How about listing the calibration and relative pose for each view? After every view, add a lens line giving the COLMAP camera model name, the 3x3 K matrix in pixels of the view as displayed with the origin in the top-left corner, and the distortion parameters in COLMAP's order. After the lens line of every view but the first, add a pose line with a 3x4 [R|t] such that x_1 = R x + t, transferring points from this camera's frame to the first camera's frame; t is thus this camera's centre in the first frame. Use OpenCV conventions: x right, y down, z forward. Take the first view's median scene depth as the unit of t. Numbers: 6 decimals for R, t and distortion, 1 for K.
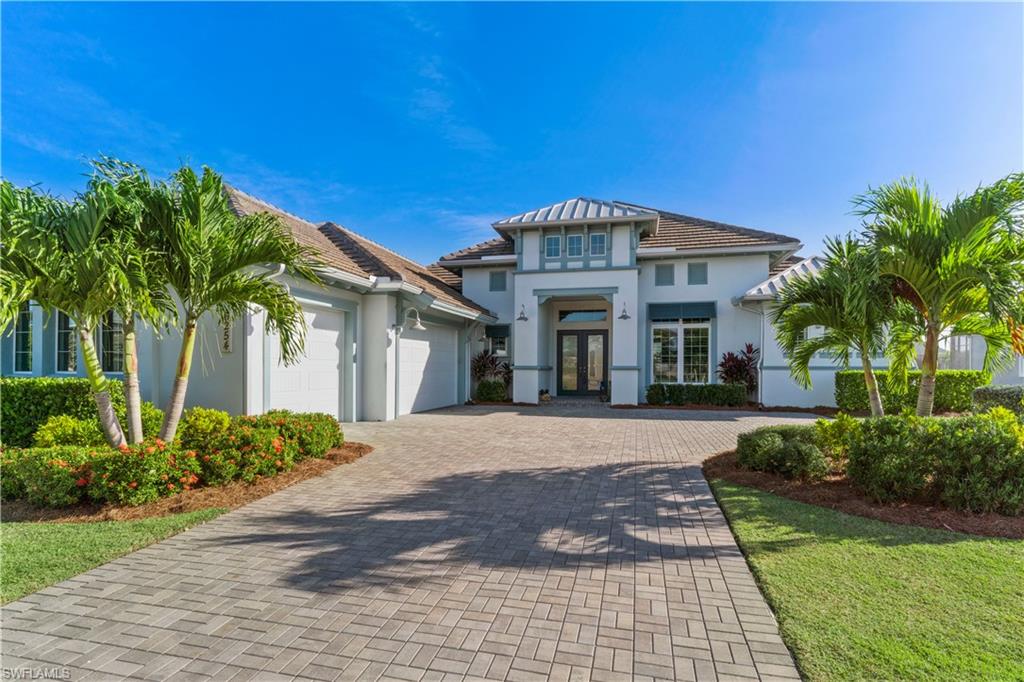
lens RADIAL K [[521.9, 0, 516.7], [0, 521.9, 377.2], [0, 0, 1]] dist [-0.010142, 0.007117]
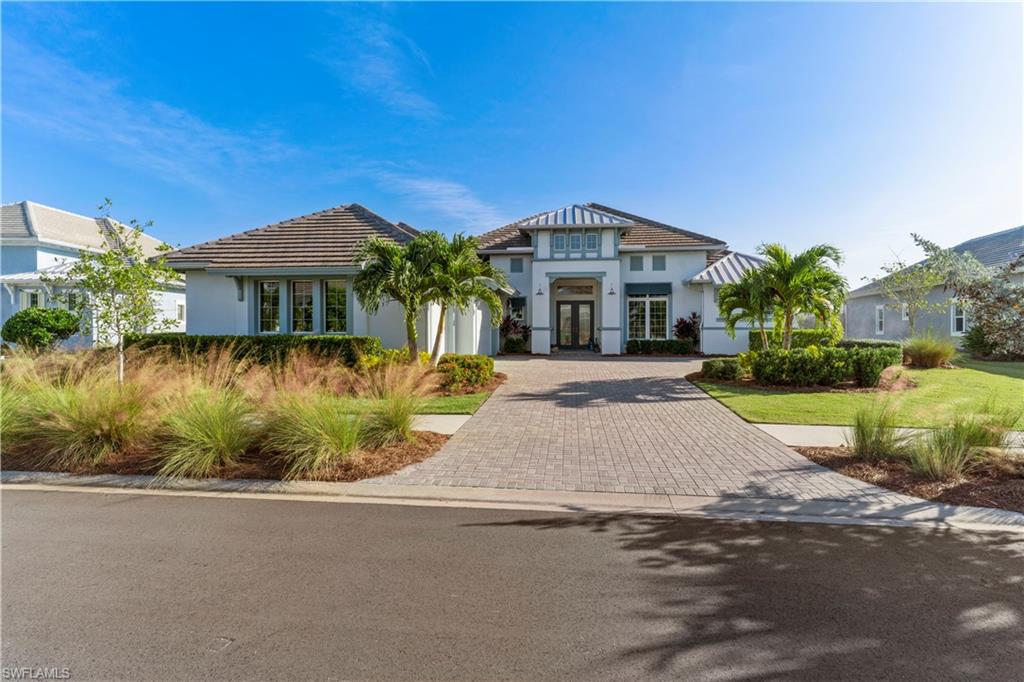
lens RADIAL K [[521.9, 0, 509.3], [0, 521.9, 333.6], [0, 0, 1]] dist [-0.010142, 0.007117]
pose [[0.993615, -0.002676, 0.112794, -0.228122], [0.003591, 0.999962, -0.007912, 0.006320], [-0.112769, 0.008266, 0.993587, -0.386091]]
